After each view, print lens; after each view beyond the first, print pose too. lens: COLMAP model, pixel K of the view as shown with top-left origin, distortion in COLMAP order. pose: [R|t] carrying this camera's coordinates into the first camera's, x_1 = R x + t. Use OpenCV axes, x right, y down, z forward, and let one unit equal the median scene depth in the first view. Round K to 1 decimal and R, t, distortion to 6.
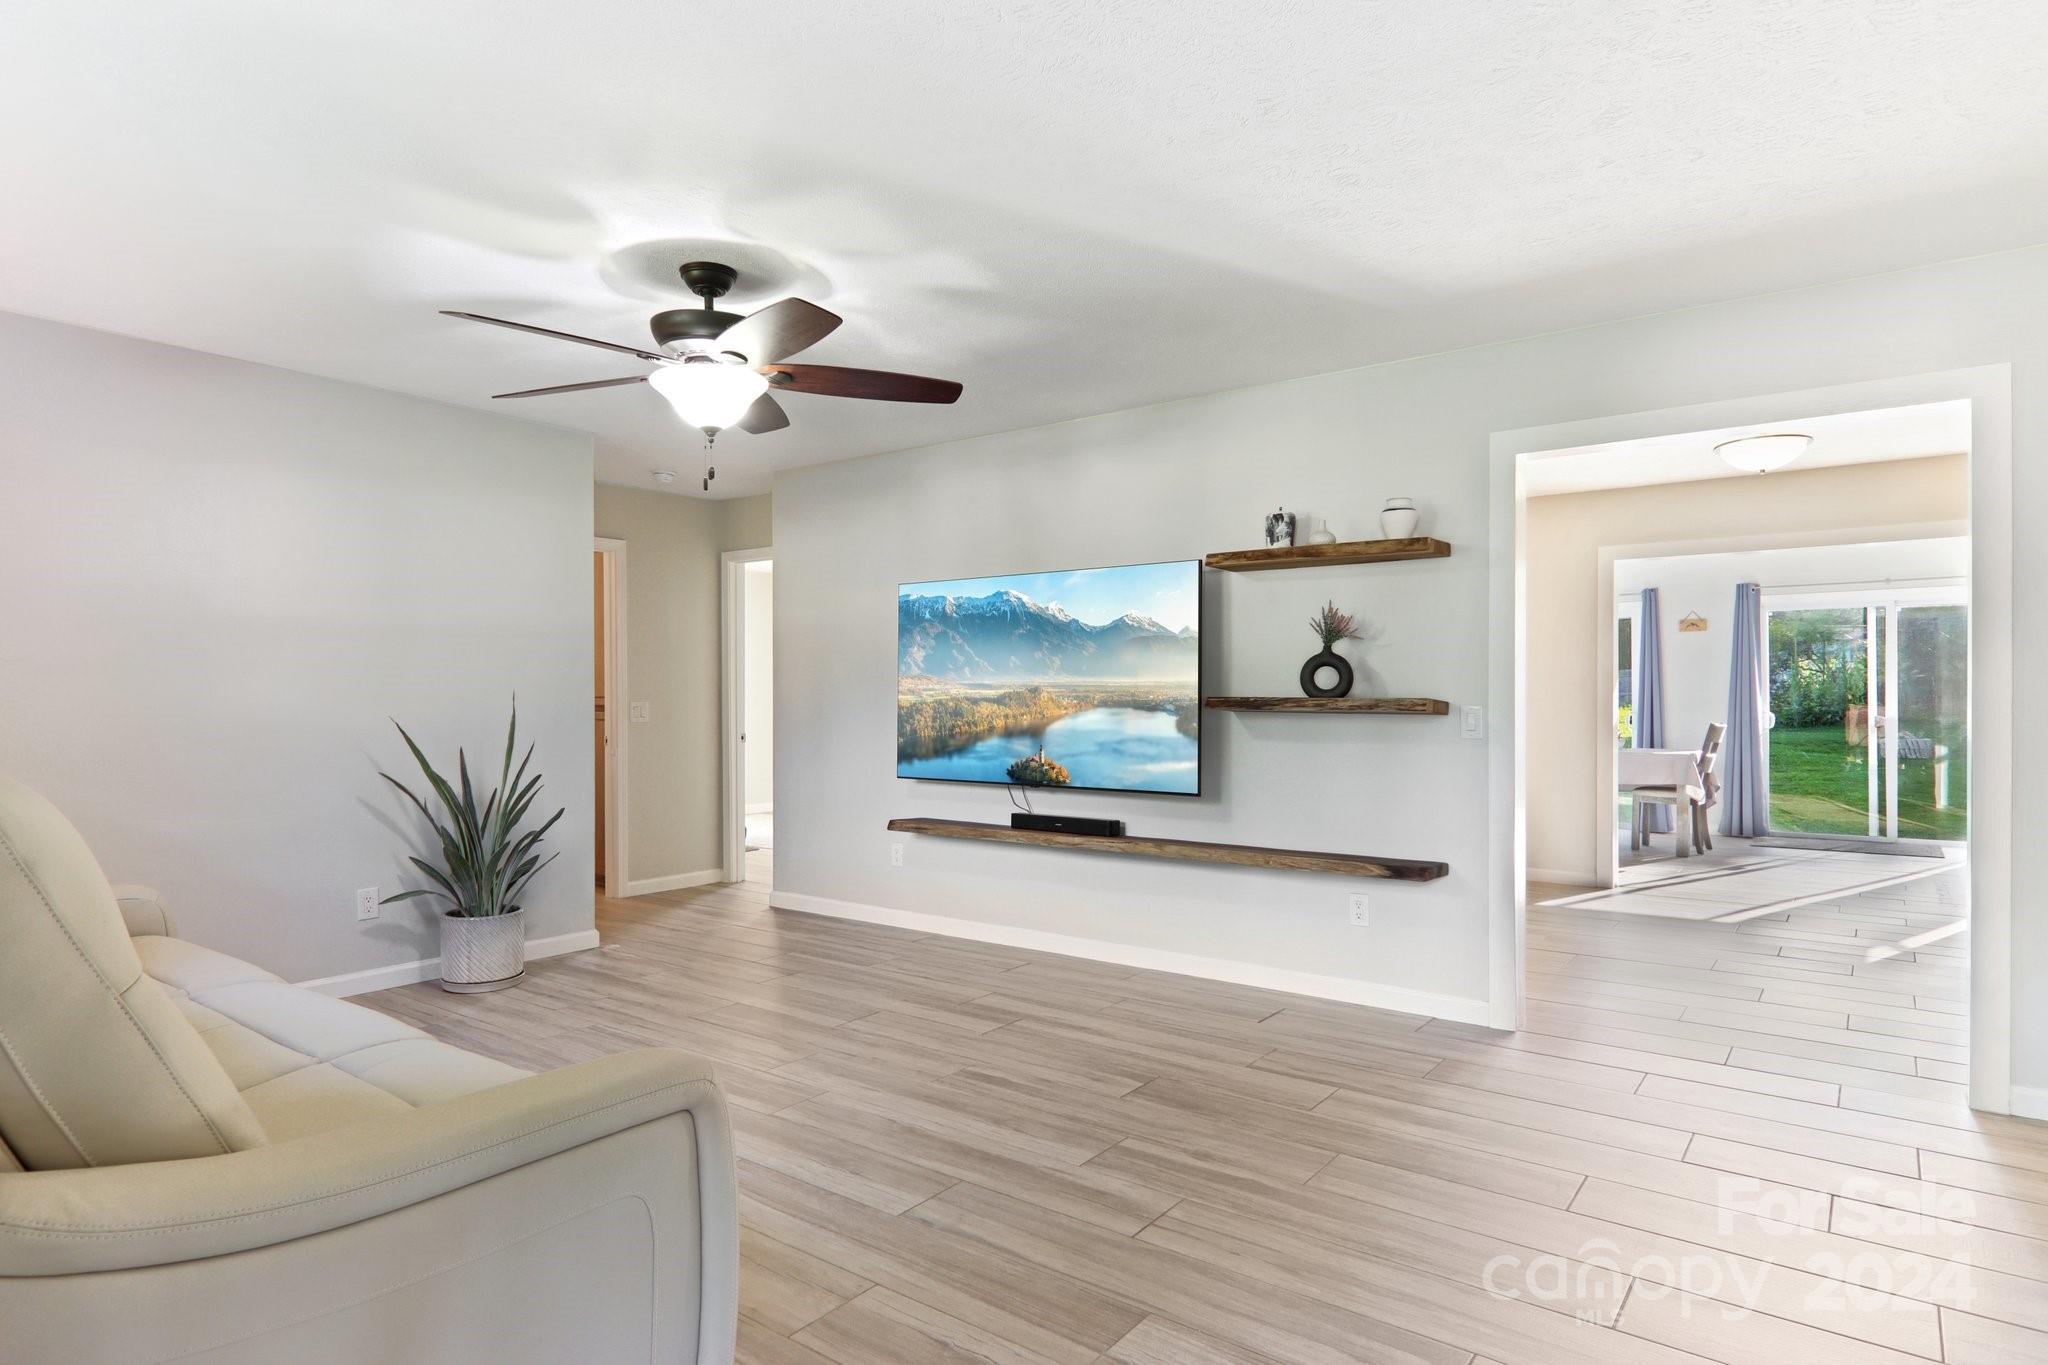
lens RADIAL K [[1147.7, 0, 1023.7], [0, 1147.7, 706.4], [0, 0, 1]] dist [-0.000495, 0.000251]
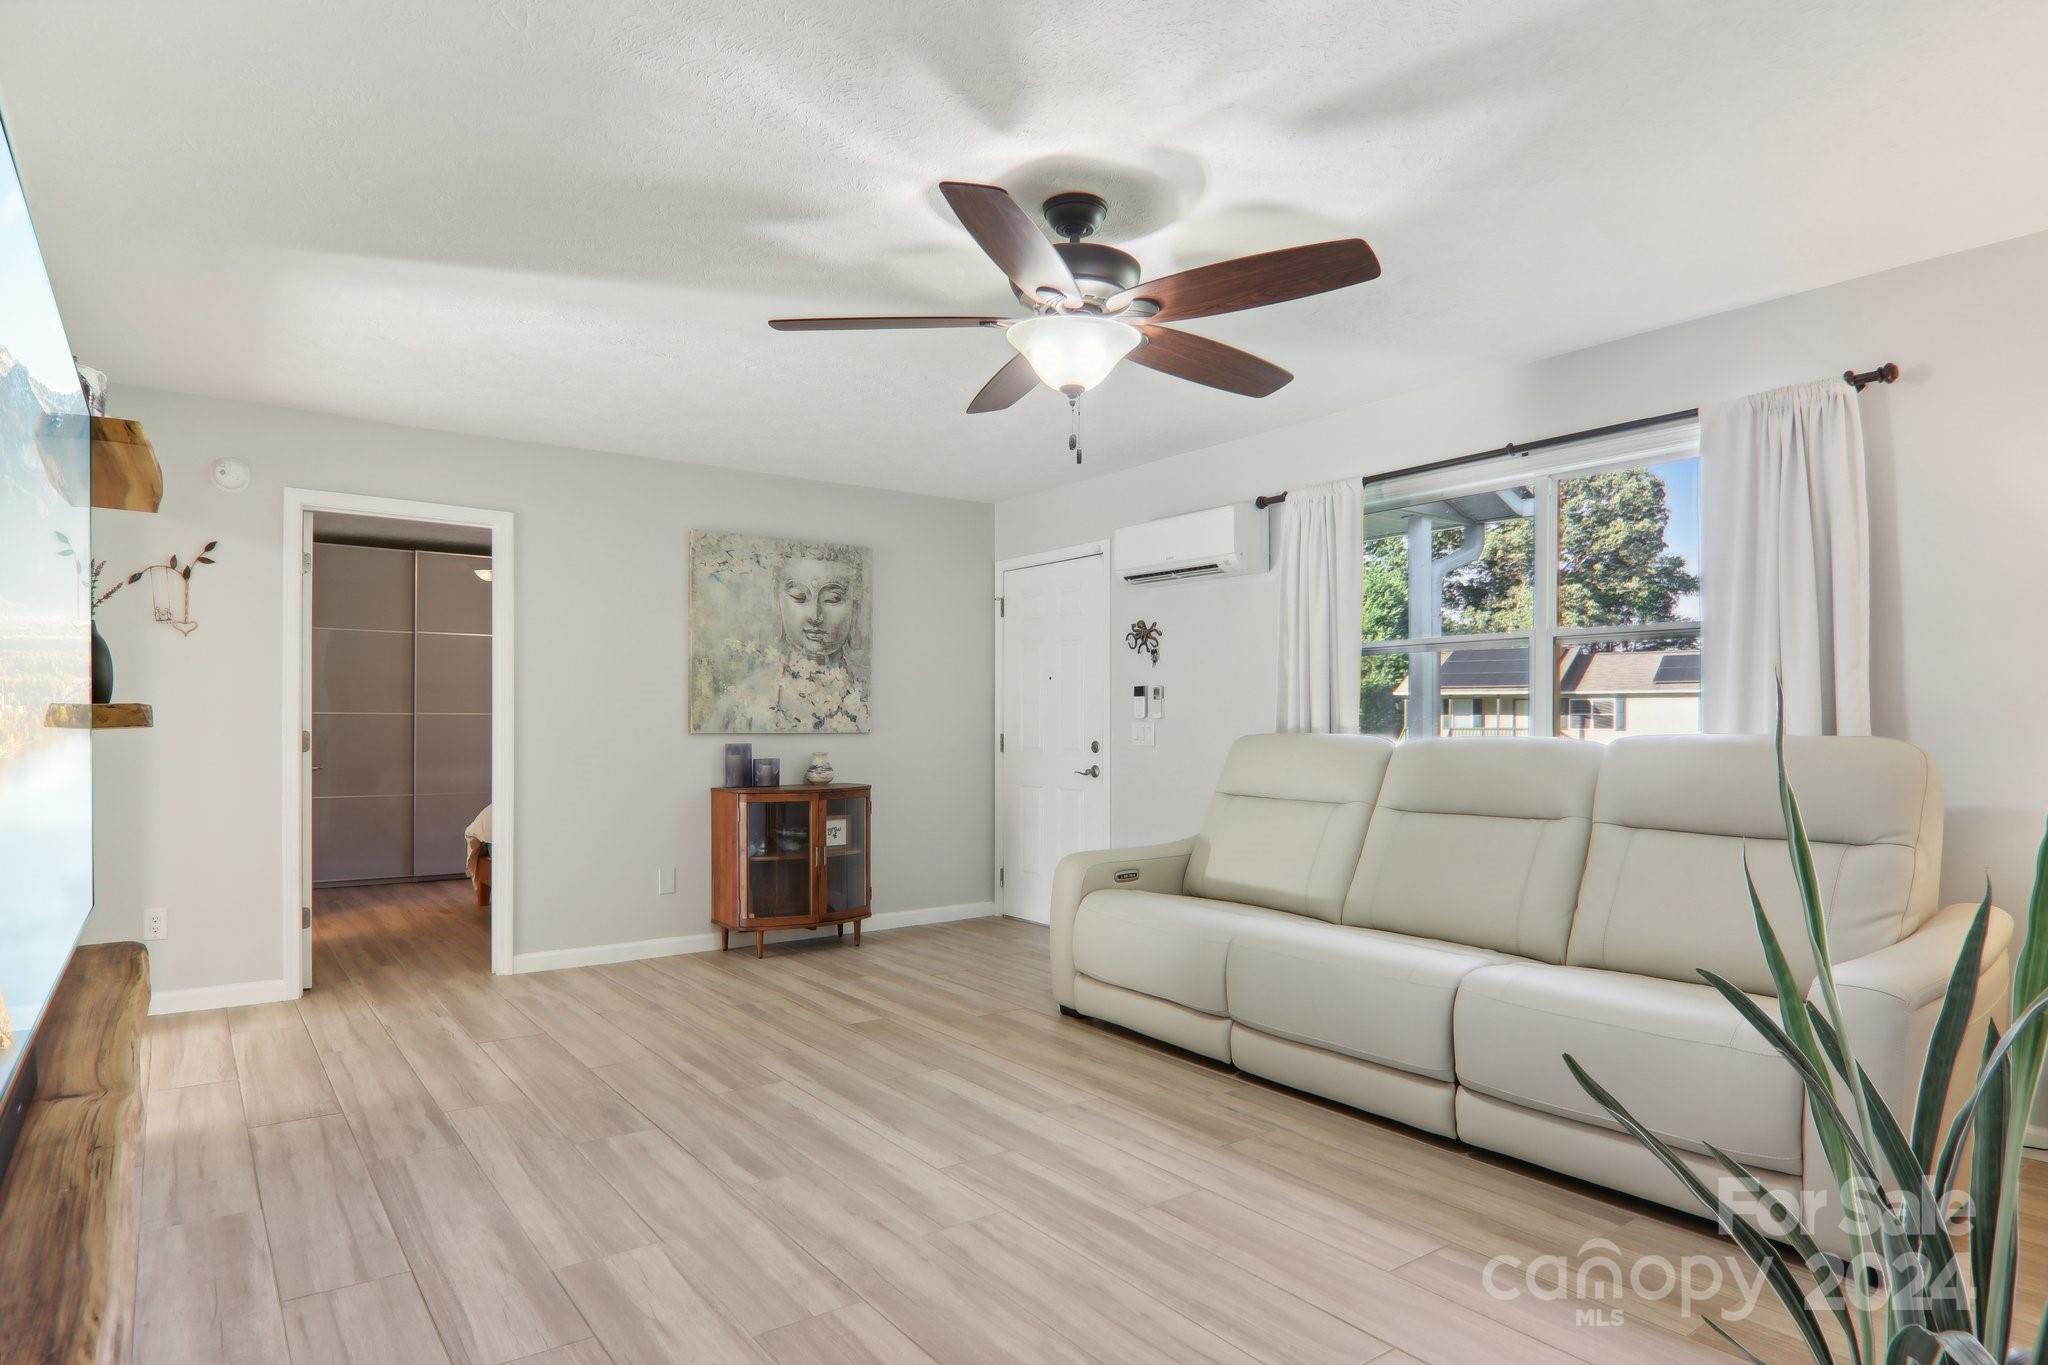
lens RADIAL K [[1147.7, 0, 1023.7], [0, 1147.7, 706.4], [0, 0, 1]] dist [-0.000495, 0.000251]
pose [[-0.960421, 0.000976, 0.278552, -0.456584], [-0.000449, 0.999987, -0.005052, -0.006222], [-0.278554, -0.004977, -0.960408, 1.756165]]
